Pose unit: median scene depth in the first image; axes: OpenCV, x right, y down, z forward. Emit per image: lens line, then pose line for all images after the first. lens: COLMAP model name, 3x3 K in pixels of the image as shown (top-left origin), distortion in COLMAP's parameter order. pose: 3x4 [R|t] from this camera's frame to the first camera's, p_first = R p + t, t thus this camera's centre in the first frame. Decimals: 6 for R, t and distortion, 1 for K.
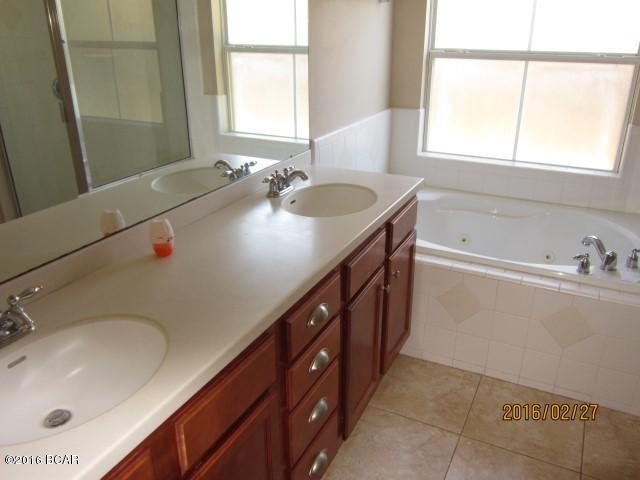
lens RADIAL K [[537.9, 0, 320.2], [0, 537.9, 240.3], [0, 0, 1]] dist [-0.018394, 0.009500]
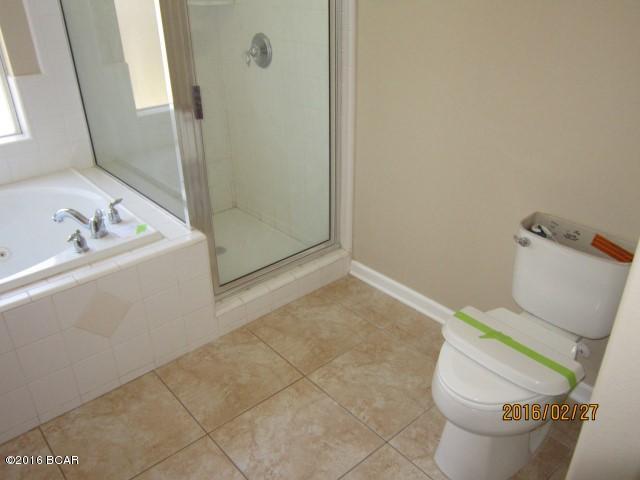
lens RADIAL K [[537.9, 0, 319.8], [0, 537.9, 238.9], [0, 0, 1]] dist [-0.018394, 0.009500]
pose [[0.385543, -0.438084, 0.812058, -0.055541], [0.368510, 0.879968, 0.299761, -0.075200], [-0.845906, 0.183681, 0.500704, 0.236229]]
